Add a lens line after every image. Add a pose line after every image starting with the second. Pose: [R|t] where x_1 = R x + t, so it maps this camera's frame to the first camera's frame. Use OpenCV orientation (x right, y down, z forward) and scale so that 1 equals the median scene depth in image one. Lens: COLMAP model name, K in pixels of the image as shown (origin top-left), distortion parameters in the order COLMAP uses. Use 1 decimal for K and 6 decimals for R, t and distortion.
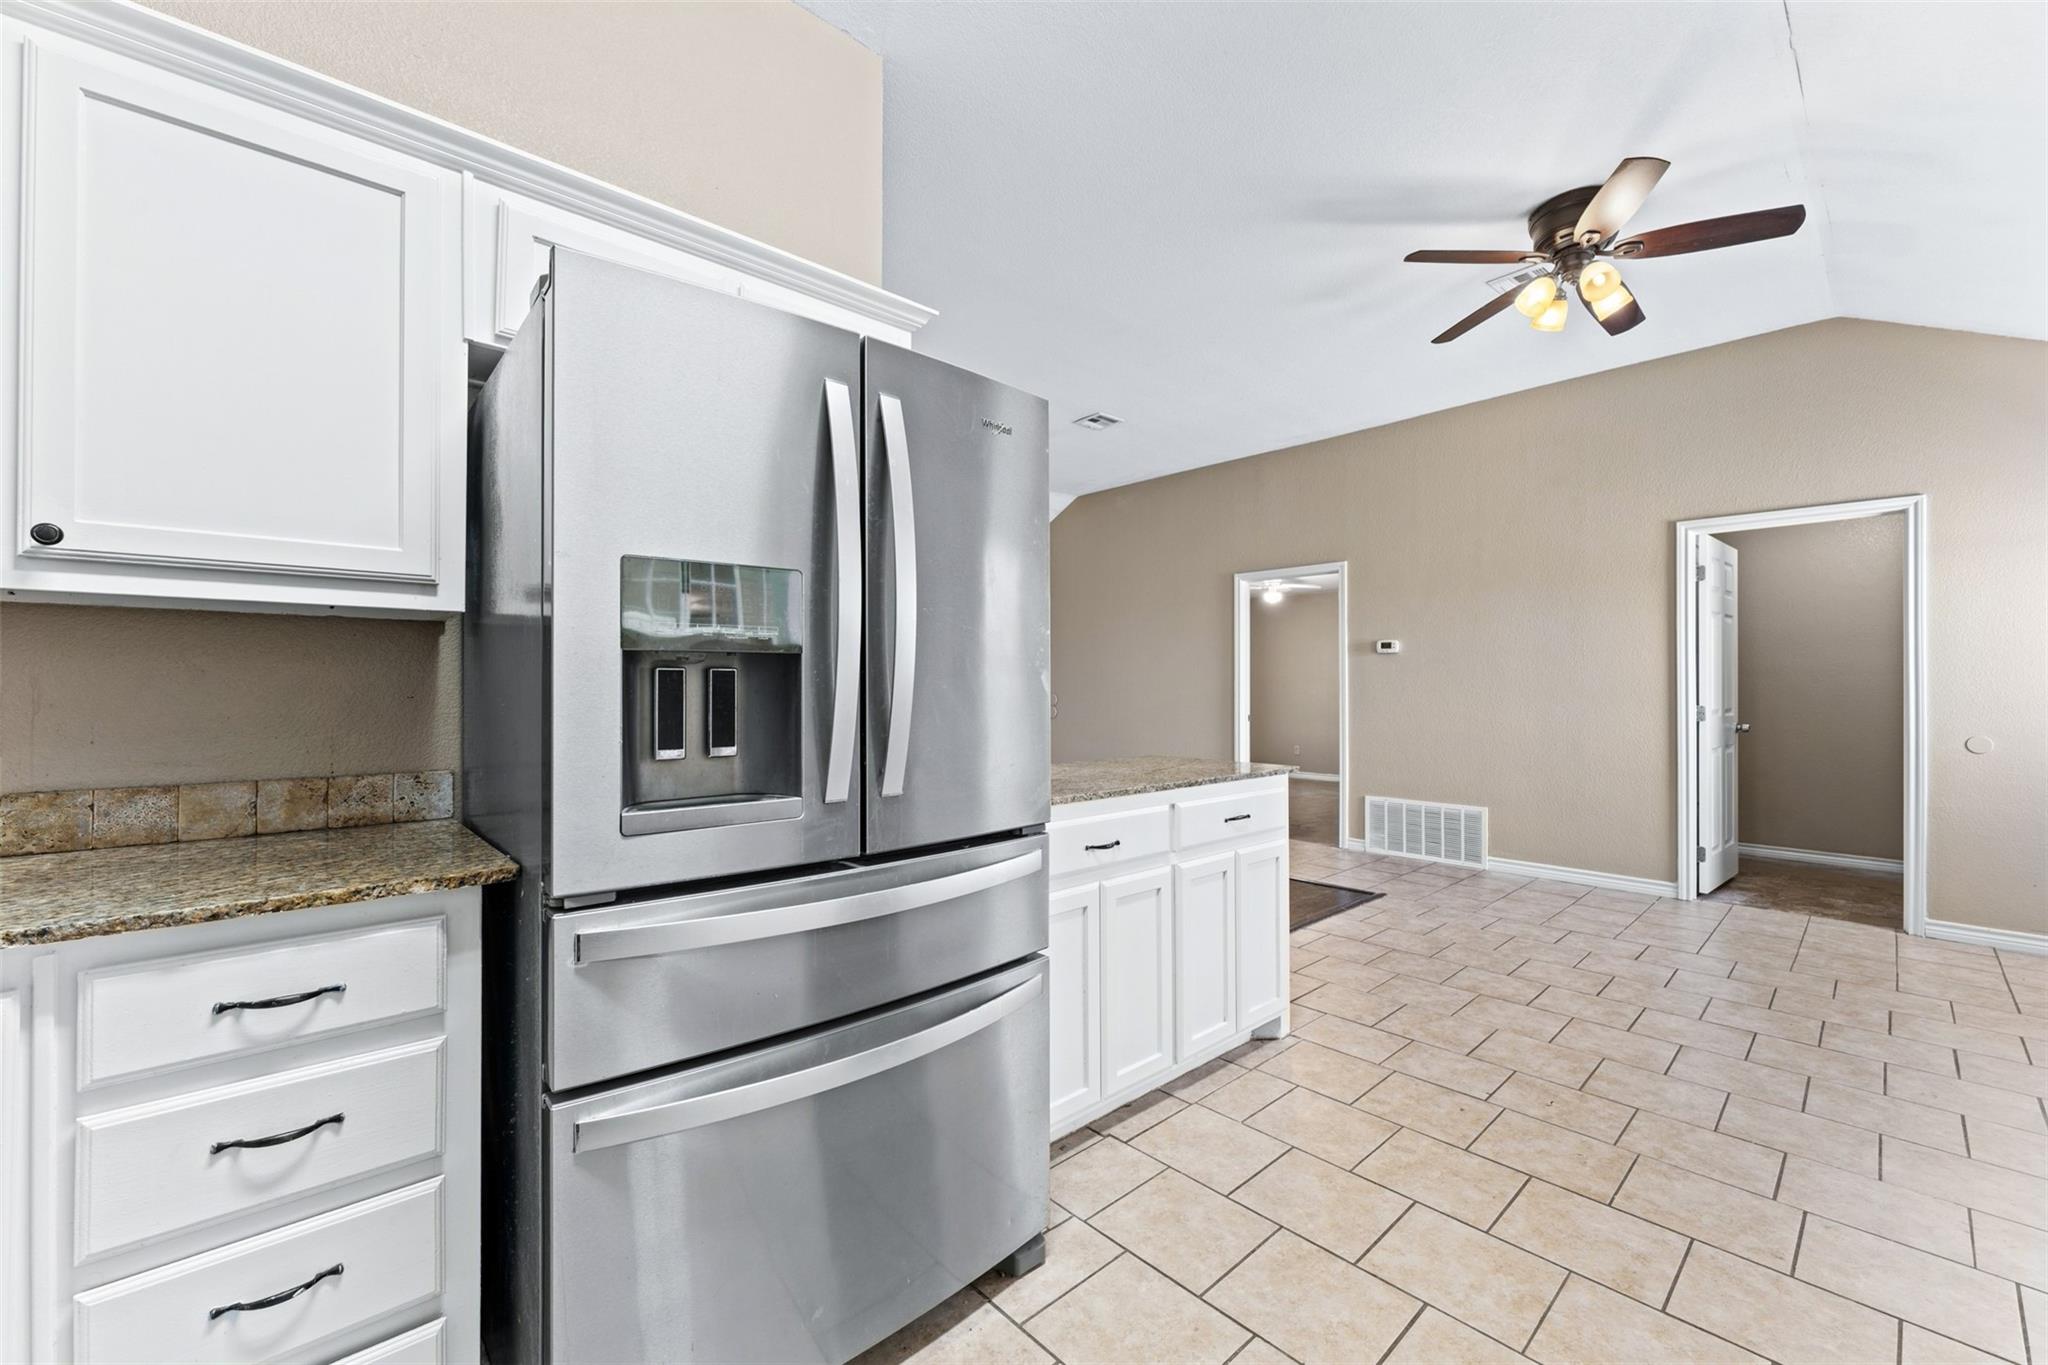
lens RADIAL K [[815.1, 0, 1023.2], [0, 815.1, 683.0], [0, 0, 1]] dist [0.000040, 0.000068]
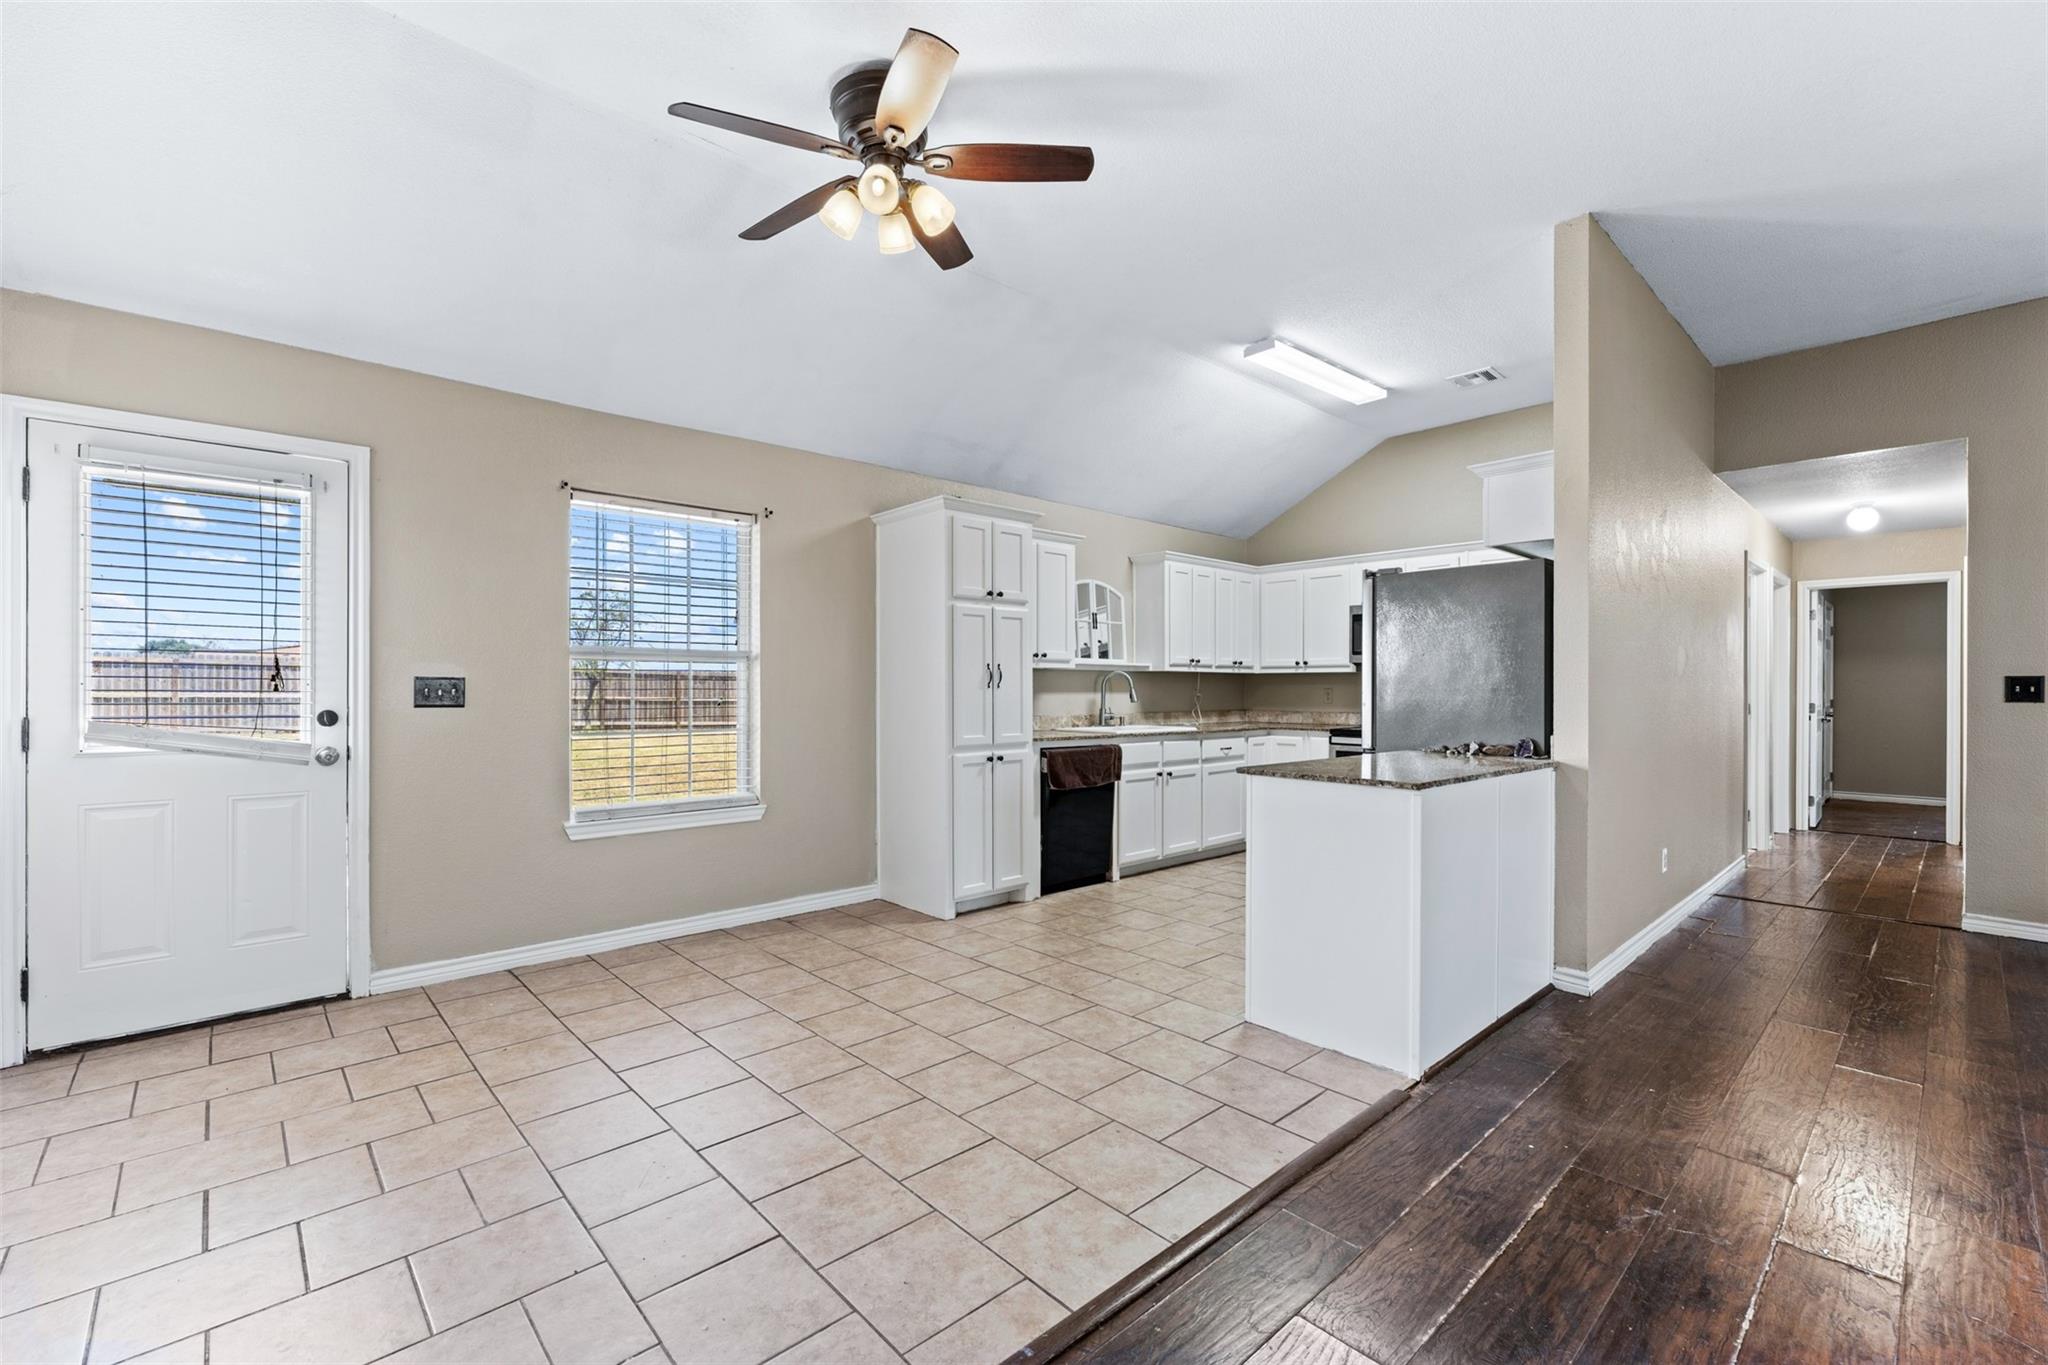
lens RADIAL K [[872.8, 0, 1023.1], [0, 872.8, 686.1], [0, 0, 1]] dist [-0.000020, 0.000012]
pose [[-0.999974, 0.003352, -0.006335, 0.427637], [0.003405, 0.999959, -0.008342, 0.007658], [0.006307, -0.008363, -0.999945, 1.465878]]
